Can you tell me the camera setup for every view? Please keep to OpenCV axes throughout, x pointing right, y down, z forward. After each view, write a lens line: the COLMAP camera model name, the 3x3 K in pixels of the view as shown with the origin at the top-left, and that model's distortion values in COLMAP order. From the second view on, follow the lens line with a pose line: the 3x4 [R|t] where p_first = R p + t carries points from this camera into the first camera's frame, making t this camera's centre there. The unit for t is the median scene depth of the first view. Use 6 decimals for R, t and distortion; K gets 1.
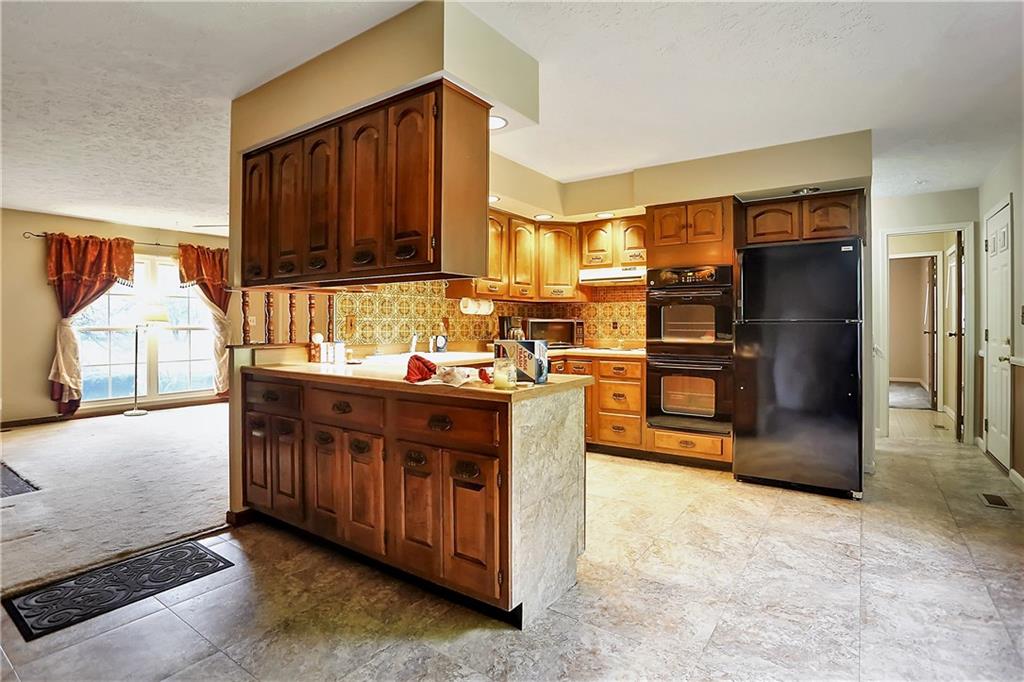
lens RADIAL K [[512.1, 0, 512.2], [0, 512.1, 321.0], [0, 0, 1]] dist [-0.059998, 0.023996]
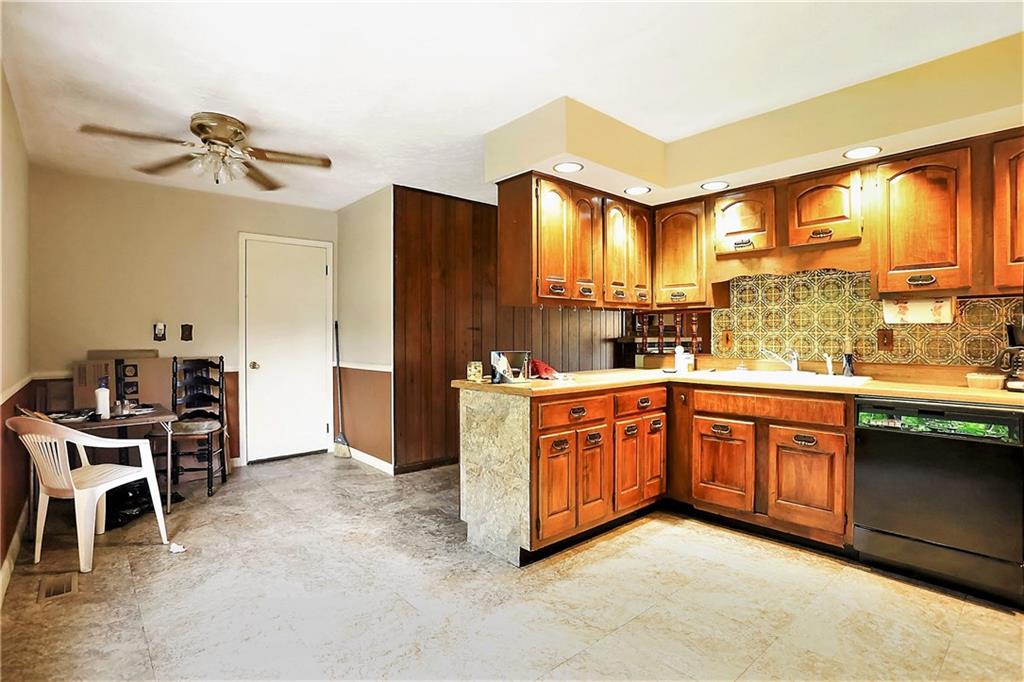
lens RADIAL K [[505.6, 0, 511.4], [0, 505.6, 338.0], [0, 0, 1]] dist [-0.070009, 0.024073]
pose [[-0.230018, 0.003303, -0.973181, 0.625830], [0.006466, 0.999977, 0.001866, 0.000935], [0.973165, -0.005863, -0.230035, 0.637749]]
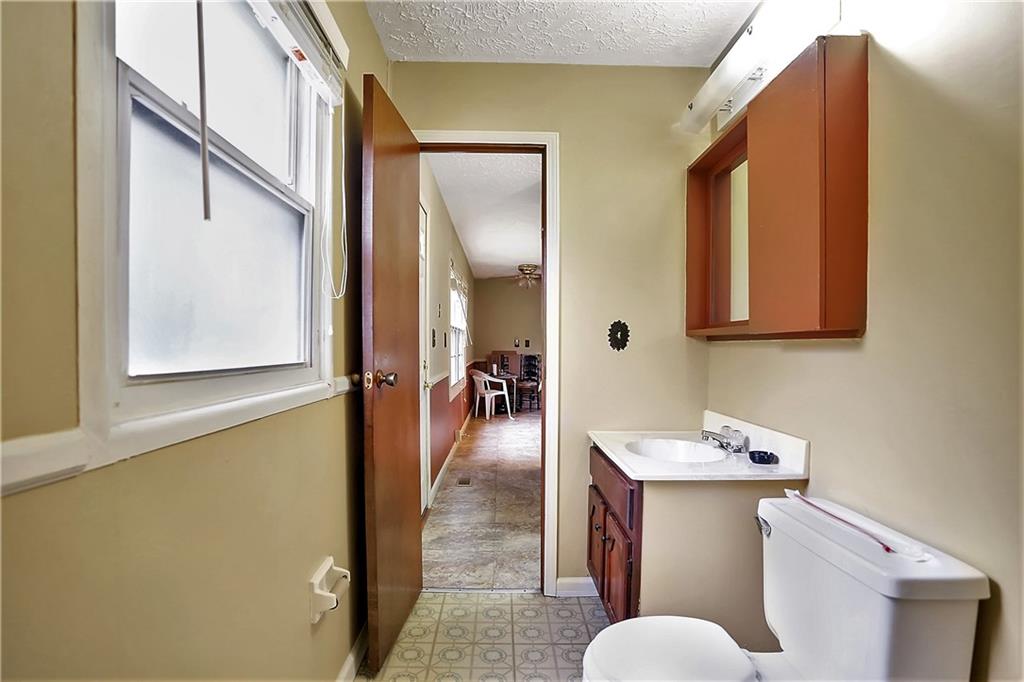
lens RADIAL K [[505.6, 0, 511.4], [0, 505.6, 338.0], [0, 0, 1]] dist [-0.070009, 0.024073]
pose [[-0.803937, -0.013800, -0.594554, 1.213221], [-0.003265, 0.999818, -0.018791, 0.005082], [0.594705, -0.013165, -0.803836, 1.544756]]
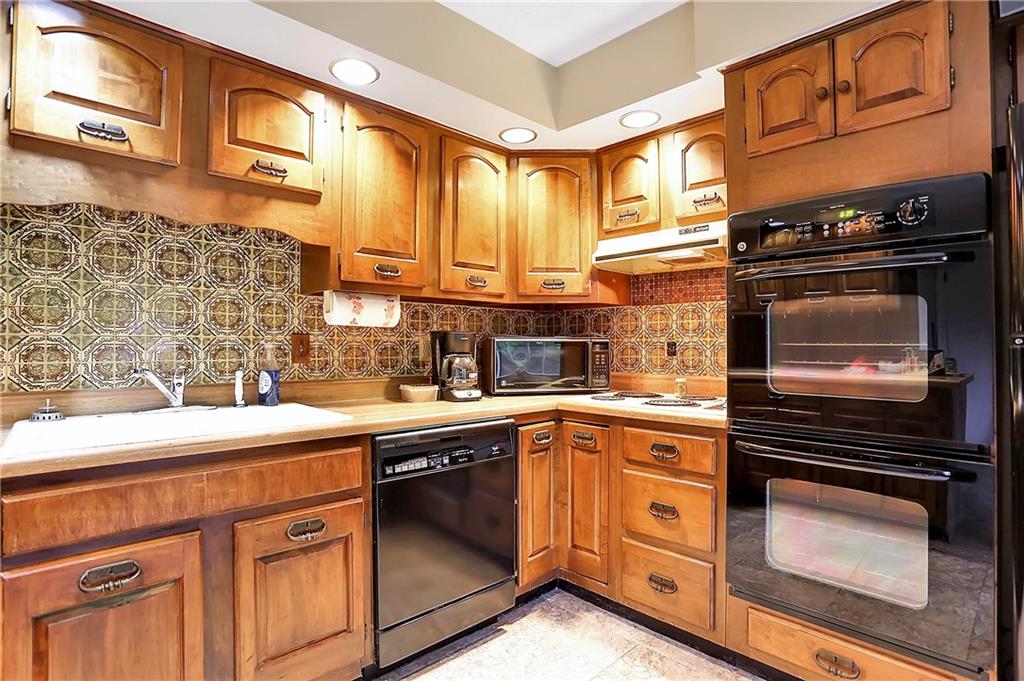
lens RADIAL K [[505.6, 0, 511.4], [0, 505.6, 337.5], [0, 0, 1]] dist [-0.070009, 0.024073]
pose [[0.981048, -0.001871, -0.193758, 0.162094], [0.000029, 0.999955, -0.009510, 0.002501], [0.193767, 0.009324, 0.981003, 0.546110]]
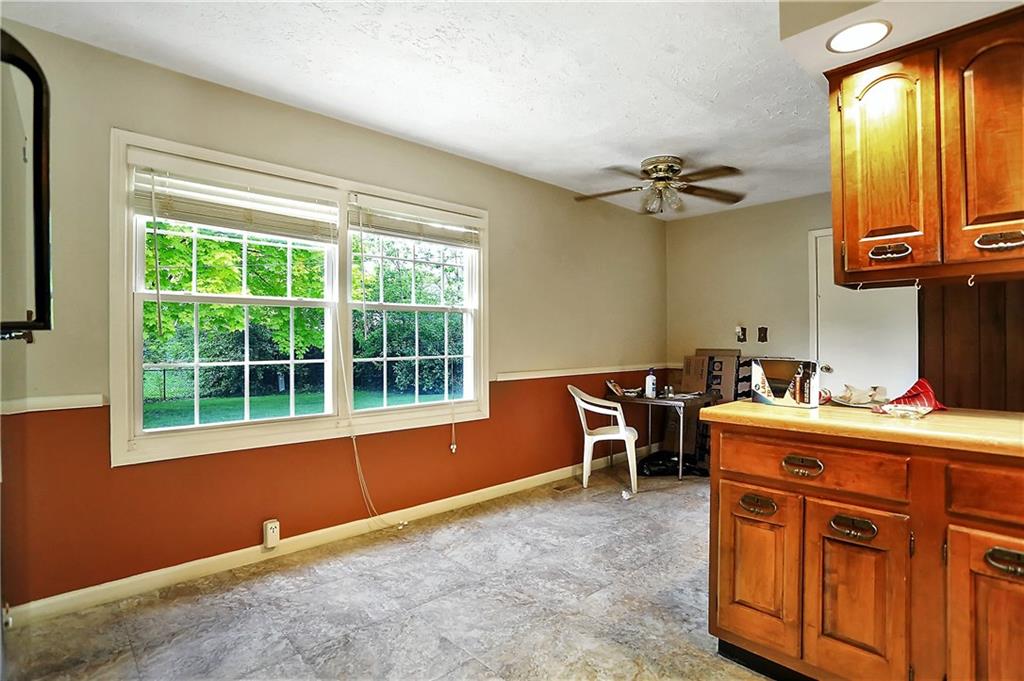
lens RADIAL K [[512.1, 0, 512.2], [0, 512.1, 320.5], [0, 0, 1]] dist [-0.059998, 0.023996]
pose [[-0.980312, 0.006801, 0.197336, 0.150574], [-0.001436, 0.999135, -0.041568, 0.003456], [-0.197448, -0.041033, -0.979454, 0.970405]]
